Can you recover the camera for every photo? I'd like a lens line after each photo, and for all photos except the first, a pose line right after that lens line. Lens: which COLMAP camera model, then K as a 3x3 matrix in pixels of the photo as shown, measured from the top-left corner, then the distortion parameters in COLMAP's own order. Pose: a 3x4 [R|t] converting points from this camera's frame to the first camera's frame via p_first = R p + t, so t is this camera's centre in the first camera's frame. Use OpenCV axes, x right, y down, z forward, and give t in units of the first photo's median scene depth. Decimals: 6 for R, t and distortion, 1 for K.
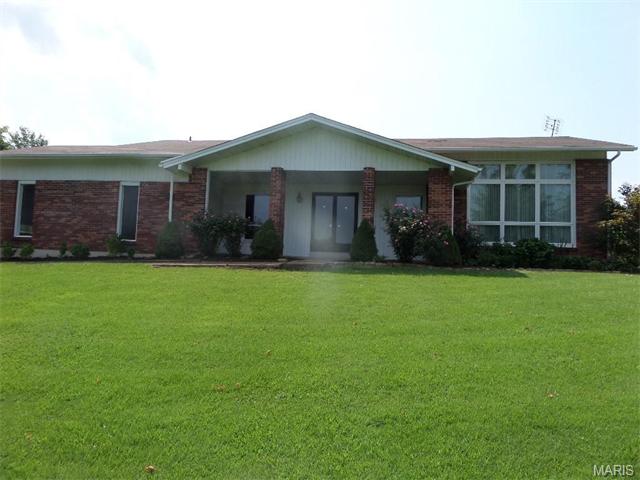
lens RADIAL K [[434.0, 0, 320.0], [0, 434.0, 240.0], [0, 0, 1]] dist [0.009929, 0.002547]
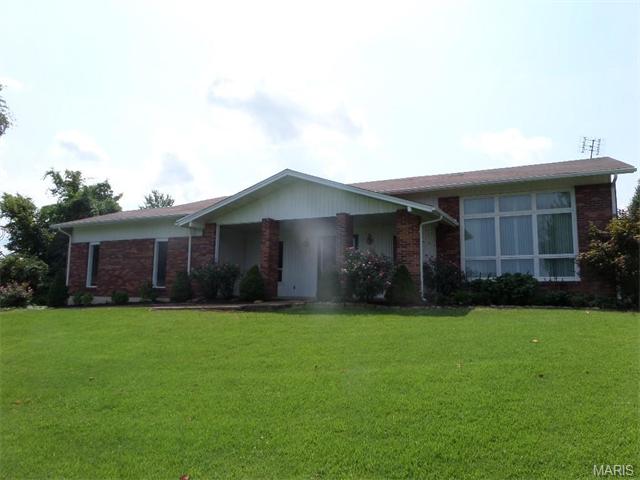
lens RADIAL K [[434.0, 0, 320.0], [0, 434.0, 240.0], [0, 0, 1]] dist [0.009929, 0.002547]
pose [[0.961570, -0.058669, -0.268220, 0.314141], [0.035769, 0.995346, -0.089482, -0.006177], [0.272221, 0.076449, 0.959193, -0.034263]]
